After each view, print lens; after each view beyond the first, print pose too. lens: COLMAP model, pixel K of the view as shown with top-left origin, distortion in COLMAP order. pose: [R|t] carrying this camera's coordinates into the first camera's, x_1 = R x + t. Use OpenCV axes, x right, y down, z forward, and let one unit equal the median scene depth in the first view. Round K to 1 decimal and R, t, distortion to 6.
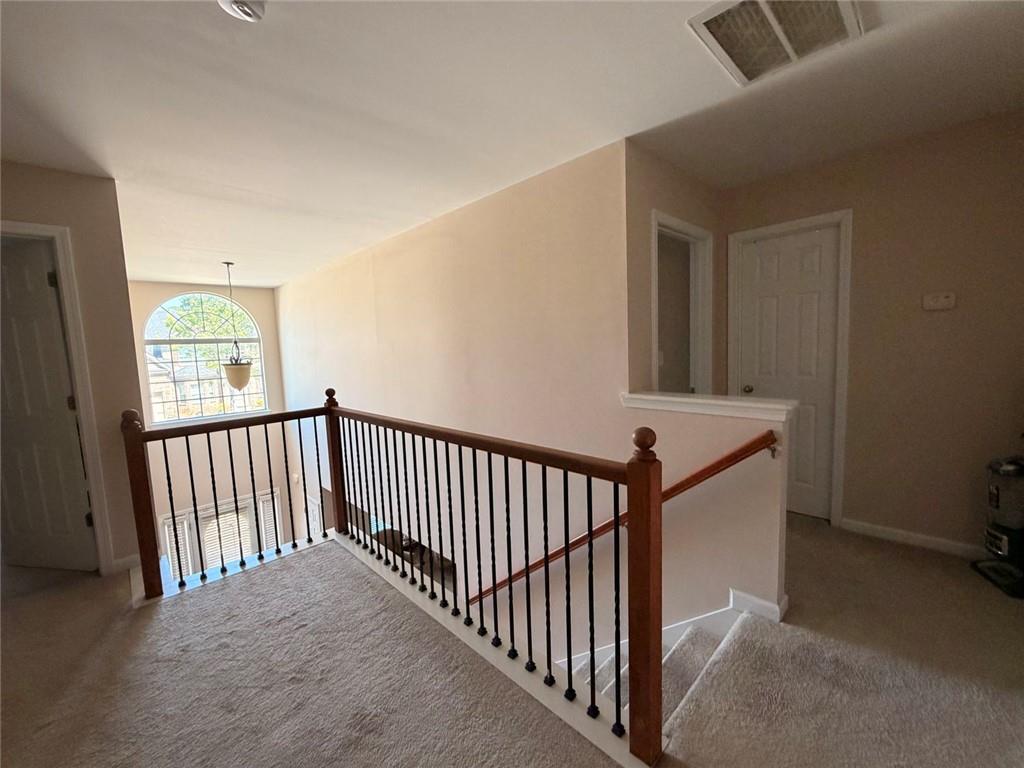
lens RADIAL K [[414.1, 0, 509.3], [0, 414.1, 383.1], [0, 0, 1]] dist [0.004155, 0.000043]
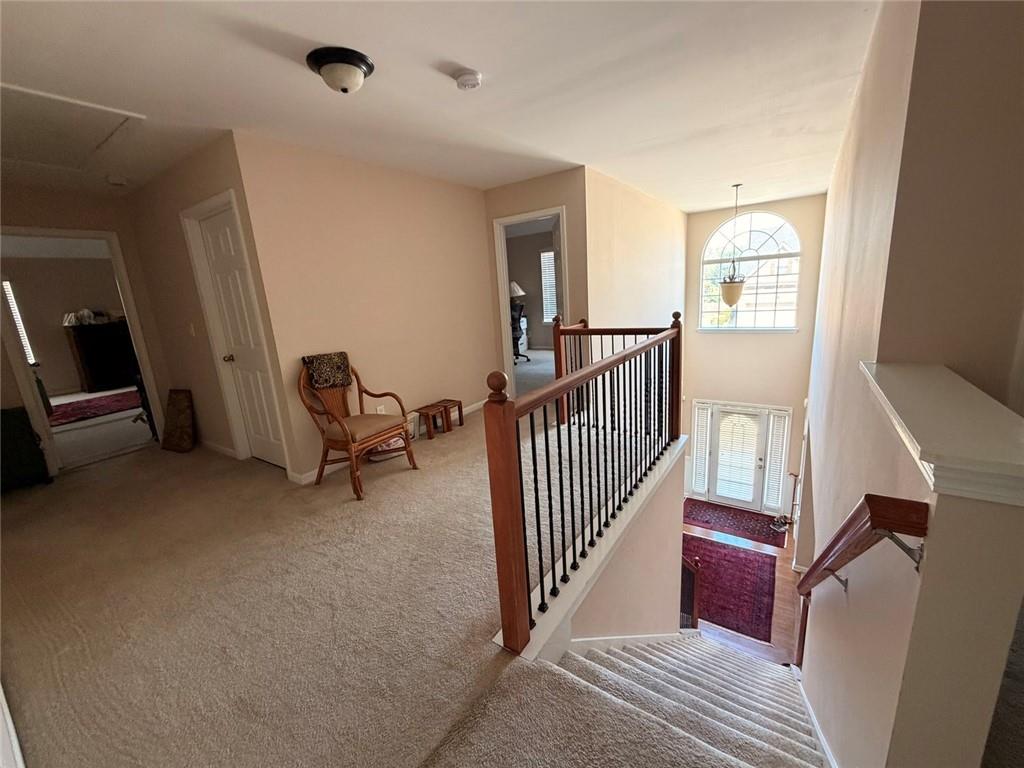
lens RADIAL K [[414.1, 0, 507.2], [0, 414.1, 383.6], [0, 0, 1]] dist [0.004155, 0.000043]
pose [[0.189042, 0.246933, -0.950414, 0.346548], [-0.035528, 0.968952, 0.244683, -0.033562], [0.981326, -0.012489, 0.191946, 0.204916]]
